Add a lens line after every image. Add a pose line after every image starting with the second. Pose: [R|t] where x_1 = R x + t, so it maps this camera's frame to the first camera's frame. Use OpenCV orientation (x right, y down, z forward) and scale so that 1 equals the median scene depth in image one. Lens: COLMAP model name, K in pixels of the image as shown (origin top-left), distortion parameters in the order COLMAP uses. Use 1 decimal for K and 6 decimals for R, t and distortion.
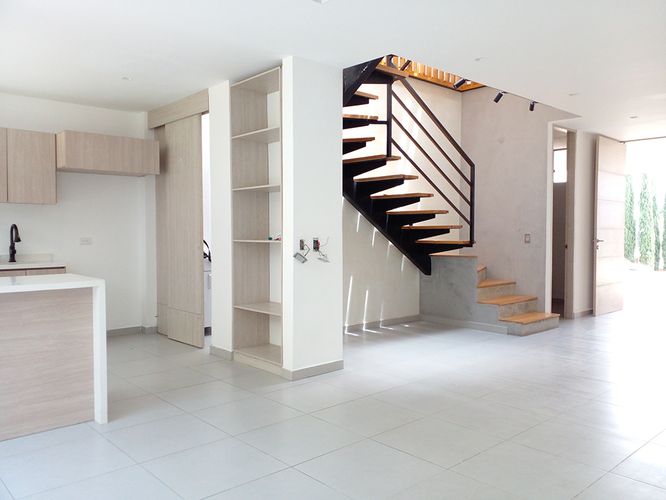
lens RADIAL K [[540.4, 0, 333.0], [0, 540.4, 250.0], [0, 0, 1]] dist [0.012014, -0.002283]
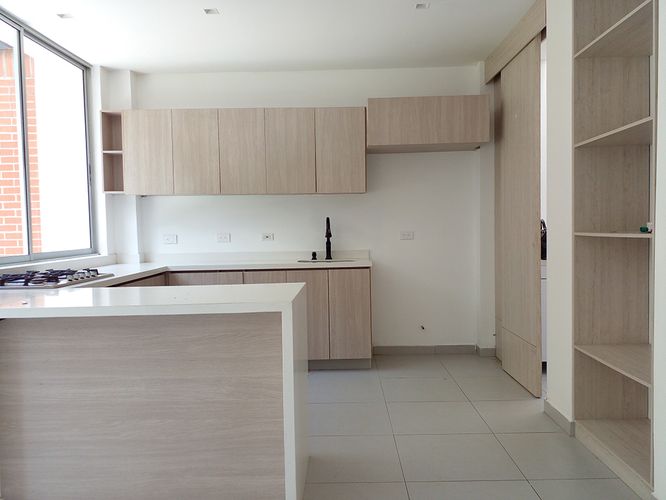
lens RADIAL K [[540.4, 0, 333.0], [0, 540.4, 250.0], [0, 0, 1]] dist [0.012014, -0.002283]
pose [[0.733110, 0.011758, -0.680009, 0.021696], [0.000418, 0.999843, 0.017740, -0.010208], [0.680110, -0.013289, 0.732989, 0.389439]]
